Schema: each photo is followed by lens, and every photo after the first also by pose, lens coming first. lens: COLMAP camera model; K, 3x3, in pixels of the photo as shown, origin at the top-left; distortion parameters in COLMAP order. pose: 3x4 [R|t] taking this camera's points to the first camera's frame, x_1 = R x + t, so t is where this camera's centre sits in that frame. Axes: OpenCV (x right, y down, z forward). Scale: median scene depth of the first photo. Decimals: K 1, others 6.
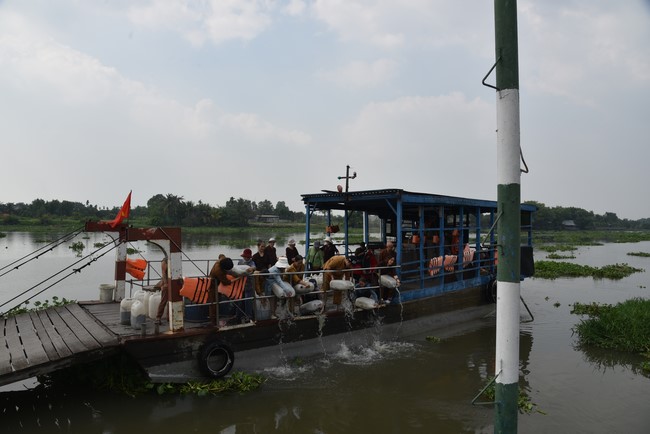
lens RADIAL K [[446.7, 0, 324.9], [0, 446.7, 226.0], [0, 0, 1]] dist [-0.121984, 0.074277]
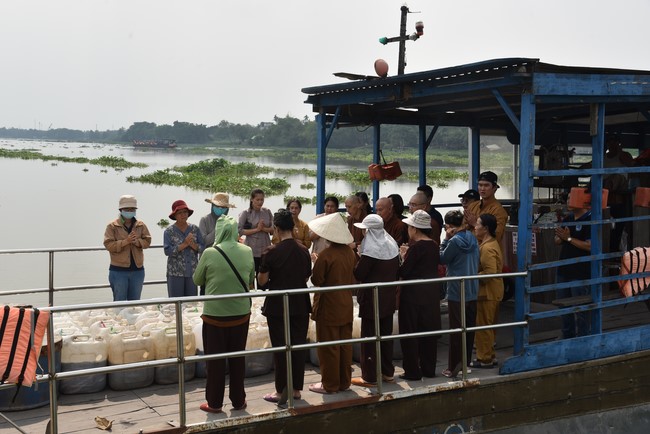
lens RADIAL K [[817.2, 0, 325.3], [0, 817.2, 227.0], [0, 0, 1]] dist [0.171028, 0.071333]
pose [[0.985494, 0.004333, -0.169652, 0.109793], [0.009215, 0.996833, 0.078991, -0.002304], [0.169457, -0.079409, 0.982333, 0.277693]]
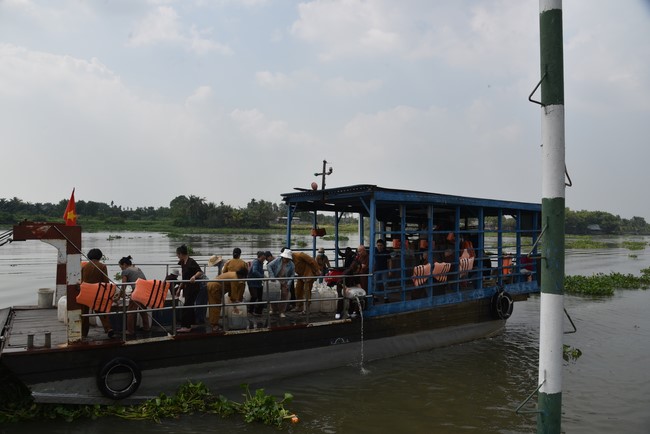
lens RADIAL K [[446.7, 0, 324.9], [0, 446.7, 226.0], [0, 0, 1]] dist [-0.121984, 0.074277]
pose [[0.993229, 0.004328, -0.116088, 0.160722], [-0.005877, 0.999898, -0.013004, 0.007392], [0.116020, 0.013598, 0.993154, 0.121101]]
